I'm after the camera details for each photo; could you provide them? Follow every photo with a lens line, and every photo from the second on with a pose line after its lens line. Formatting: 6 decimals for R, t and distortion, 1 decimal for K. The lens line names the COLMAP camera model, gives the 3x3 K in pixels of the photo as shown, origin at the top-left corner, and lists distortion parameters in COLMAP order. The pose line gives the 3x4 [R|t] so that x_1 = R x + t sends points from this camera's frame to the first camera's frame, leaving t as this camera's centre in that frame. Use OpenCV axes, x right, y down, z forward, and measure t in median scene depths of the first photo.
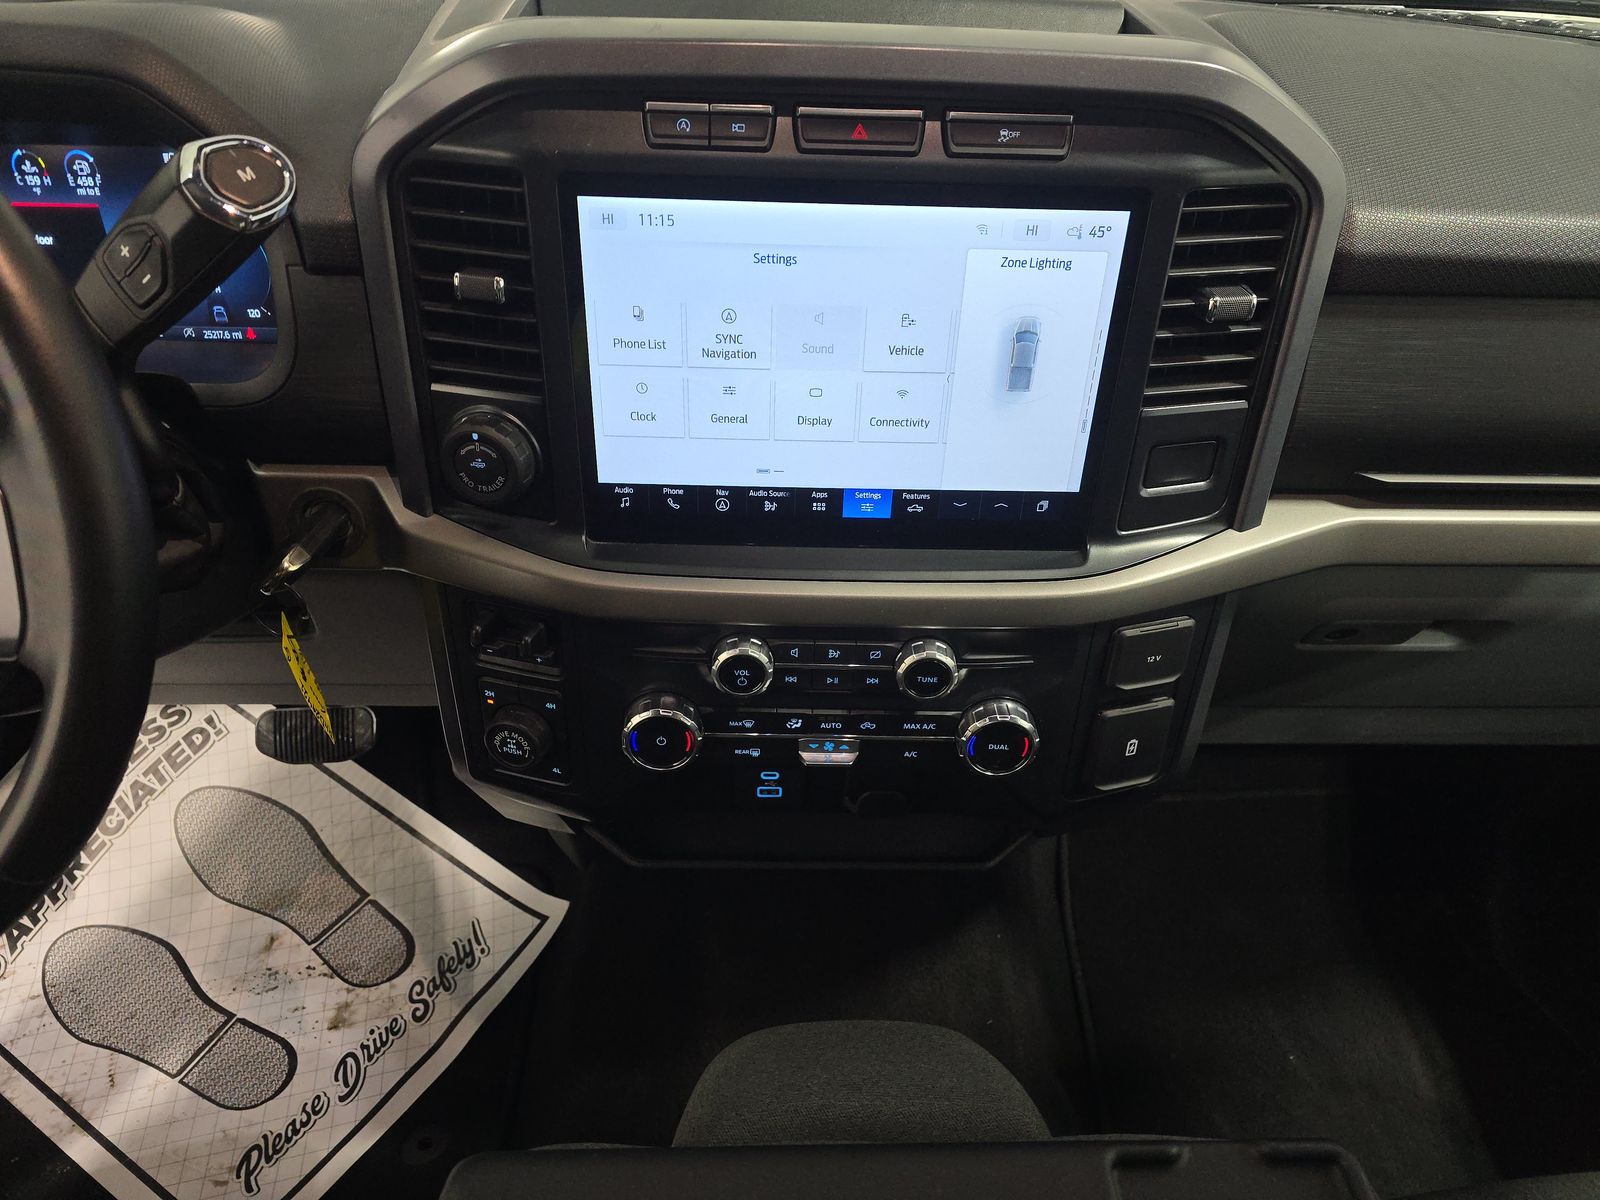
lens RADIAL K [[1087.0, 0, 823.7], [0, 1087.0, 599.9], [0, 0, 1]] dist [0.058606, -0.063310]
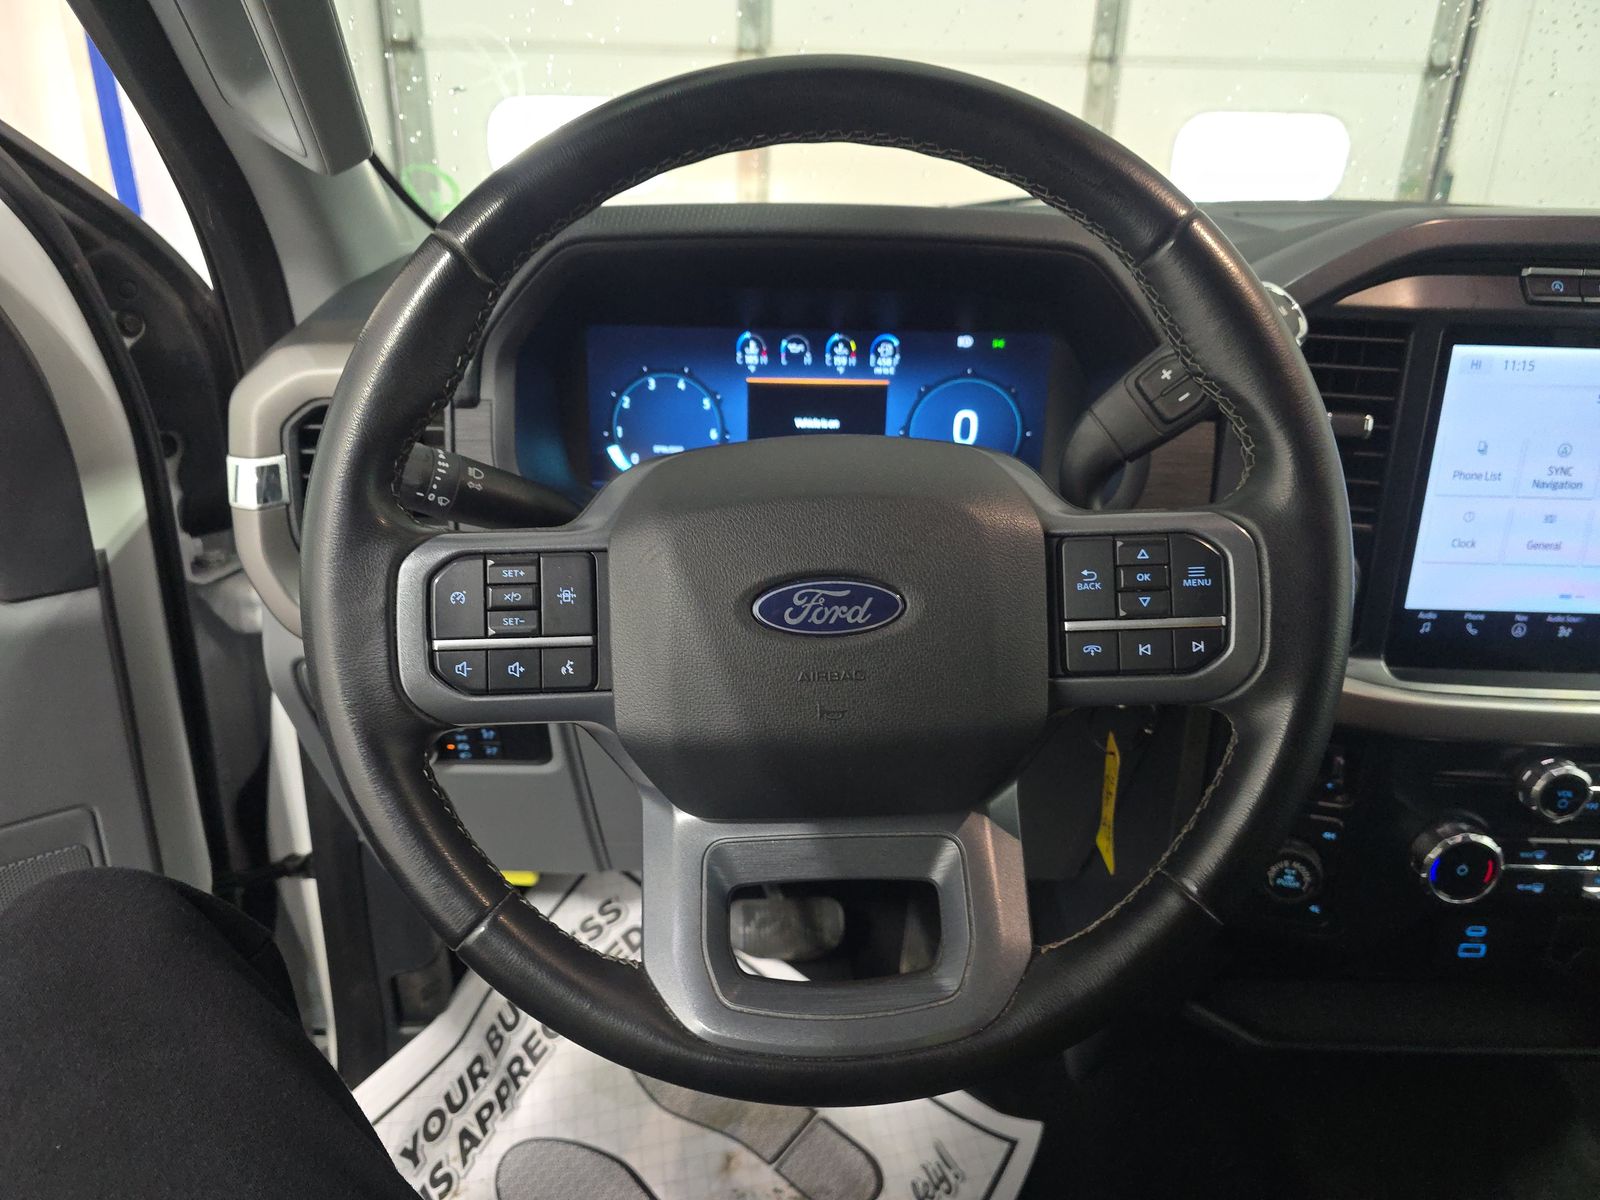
lens RADIAL K [[1096.4, 0, 792.6], [0, 1096.4, 597.5], [0, 0, 1]] dist [0.040077, -0.045853]
pose [[0.999478, 0.001812, -0.032265, -0.732242], [-0.010098, 0.965941, -0.258563, 0.158211], [0.030697, 0.258754, 0.965455, -0.052476]]
